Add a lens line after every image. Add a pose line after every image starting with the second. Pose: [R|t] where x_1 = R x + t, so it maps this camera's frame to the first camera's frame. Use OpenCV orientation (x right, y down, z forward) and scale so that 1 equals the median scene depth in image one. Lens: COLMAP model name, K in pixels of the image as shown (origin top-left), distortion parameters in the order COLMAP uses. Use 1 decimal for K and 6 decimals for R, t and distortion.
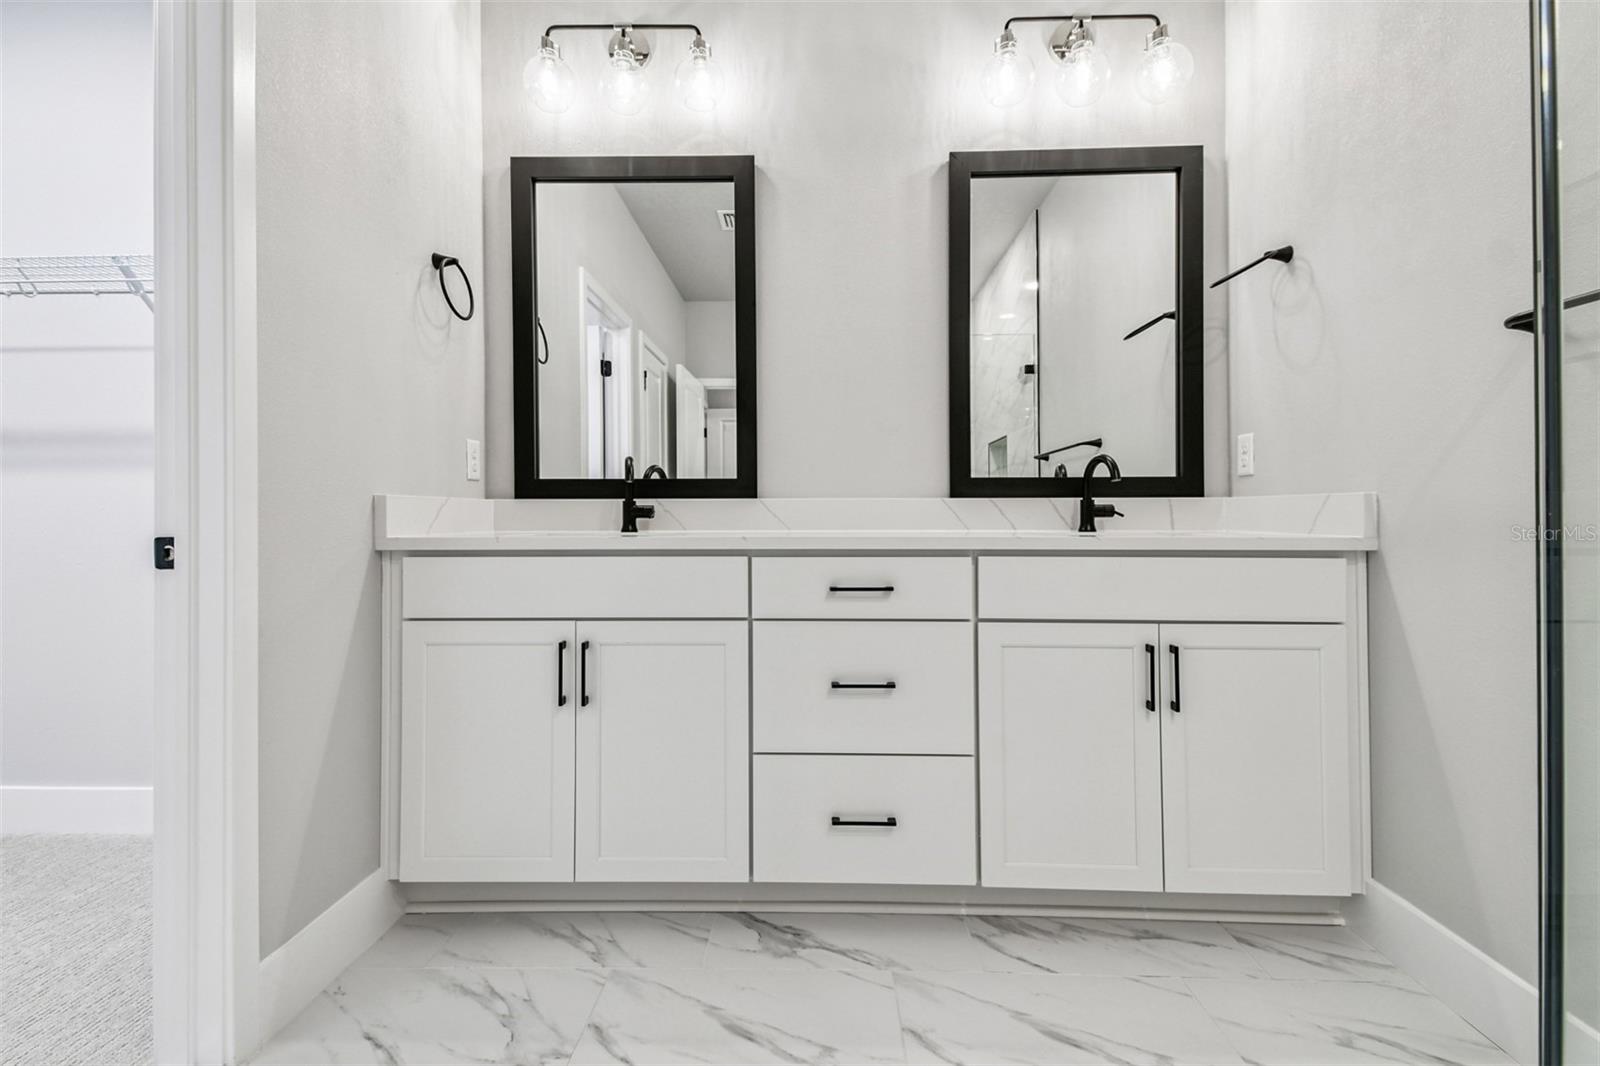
lens RADIAL K [[720.0, 0, 782.9], [0, 720.0, 516.2], [0, 0, 1]] dist [0.022860, -0.008261]
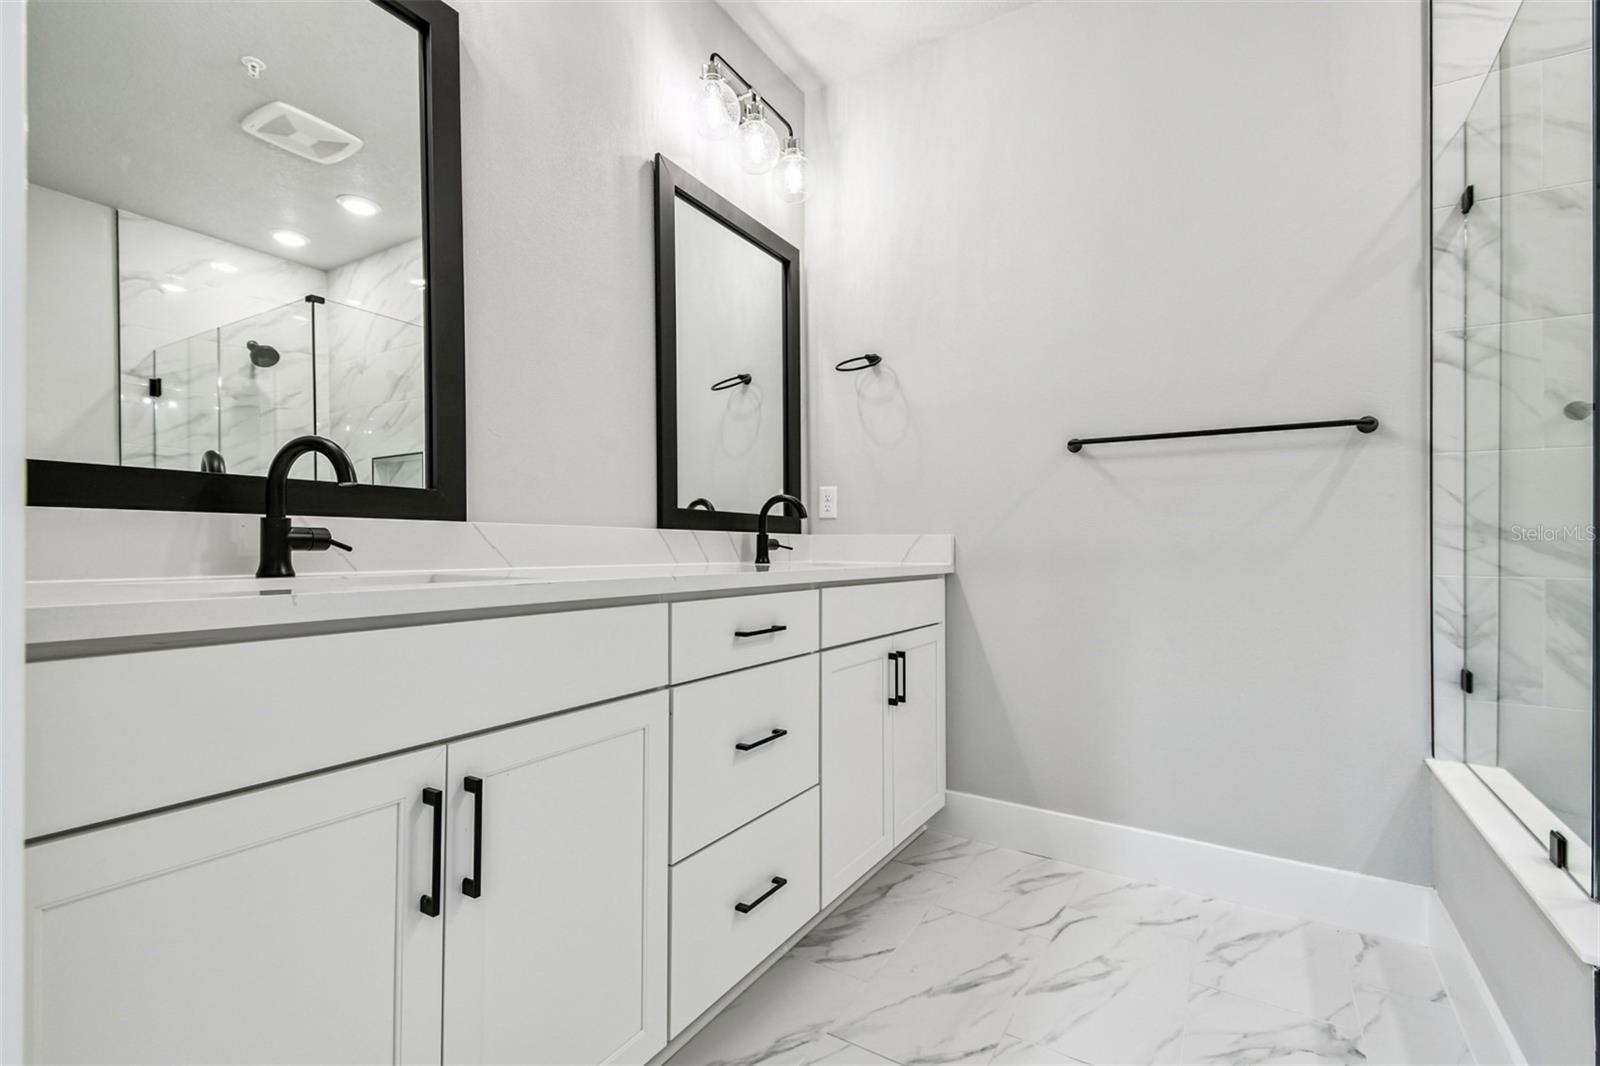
lens RADIAL K [[720.0, 0, 796.0], [0, 720.0, 543.9], [0, 0, 1]] dist [0.022860, -0.008261]
pose [[0.484652, 0.011589, 0.874630, -0.560175], [-0.007354, 0.999931, -0.009174, 0.001519], [-0.874676, -0.001986, 0.484704, 0.464122]]
